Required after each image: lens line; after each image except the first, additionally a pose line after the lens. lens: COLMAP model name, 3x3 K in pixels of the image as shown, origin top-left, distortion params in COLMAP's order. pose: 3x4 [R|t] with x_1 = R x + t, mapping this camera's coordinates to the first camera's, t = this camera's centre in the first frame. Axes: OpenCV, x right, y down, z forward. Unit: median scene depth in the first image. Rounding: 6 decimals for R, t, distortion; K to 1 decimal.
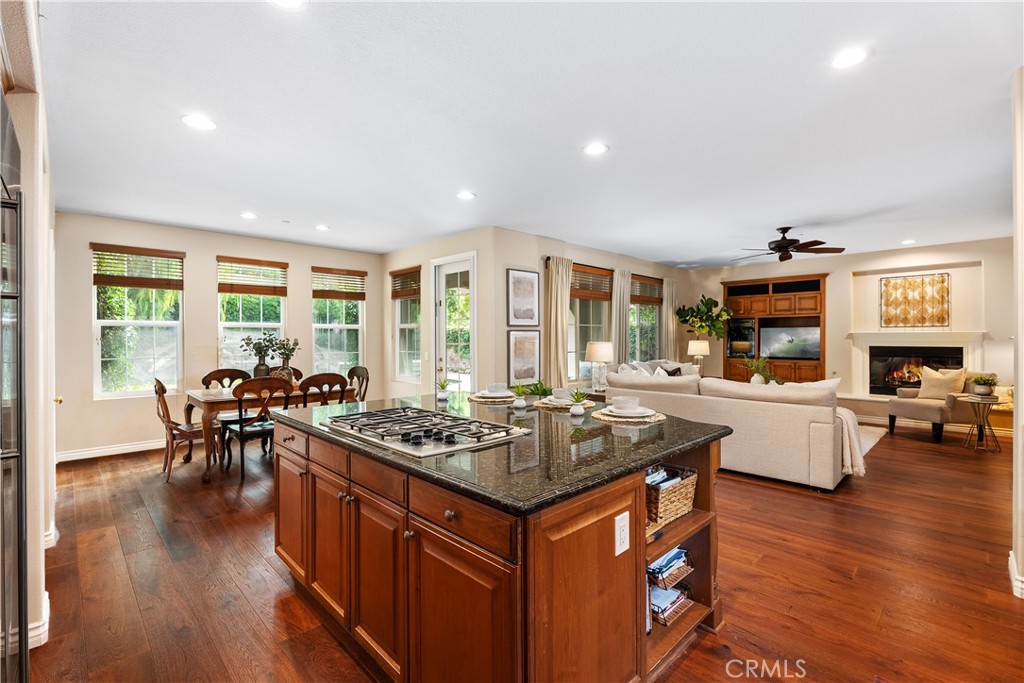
lens RADIAL K [[459.5, 0, 507.9], [0, 459.5, 337.5], [0, 0, 1]] dist [-0.002511, -0.000680]
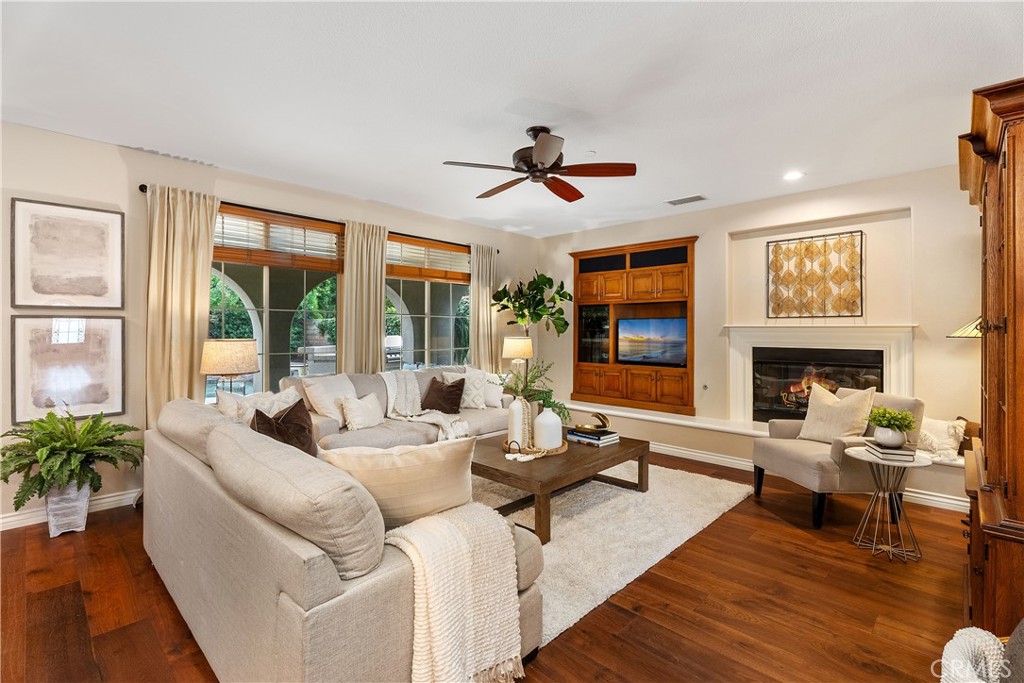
lens RADIAL K [[459.5, 0, 516.3], [0, 459.5, 332.0], [0, 0, 1]] dist [-0.002511, -0.000680]
pose [[0.999546, 0.006747, 0.029354, 0.450929], [-0.006860, 0.999969, 0.003745, -0.002362], [-0.029328, -0.003944, 0.999562, 0.372893]]
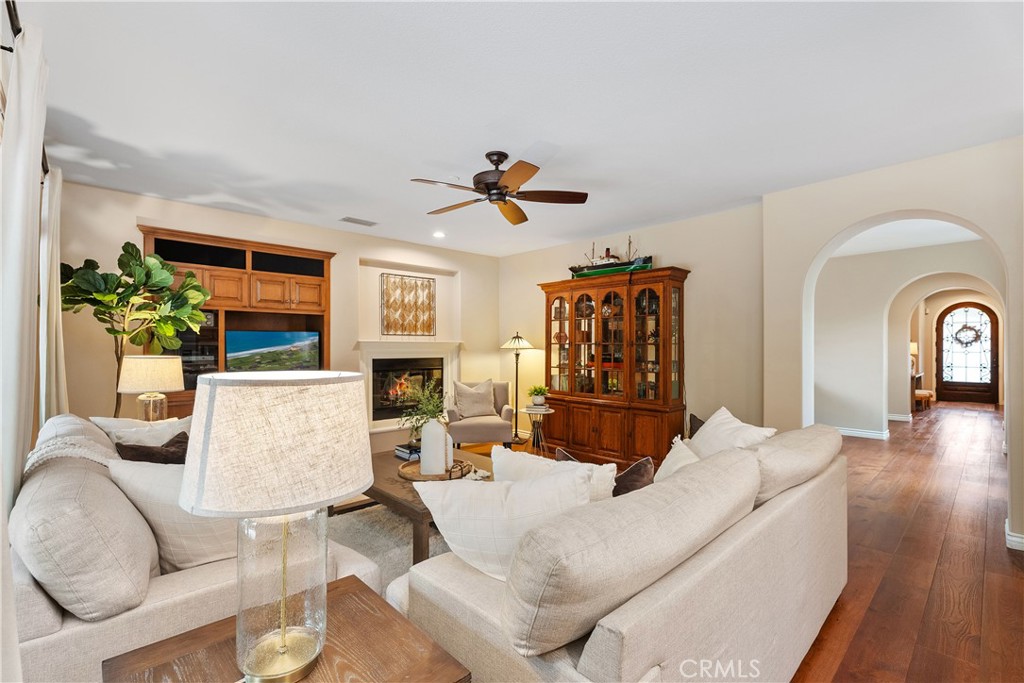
lens RADIAL K [[459.5, 0, 505.1], [0, 459.5, 345.4], [0, 0, 1]] dist [-0.002511, -0.000680]
pose [[0.023054, 0.005000, 0.999722, 0.027839], [0.001548, 0.999986, -0.005037, 0.000438], [-0.999733, 0.001664, 0.023046, 0.786836]]
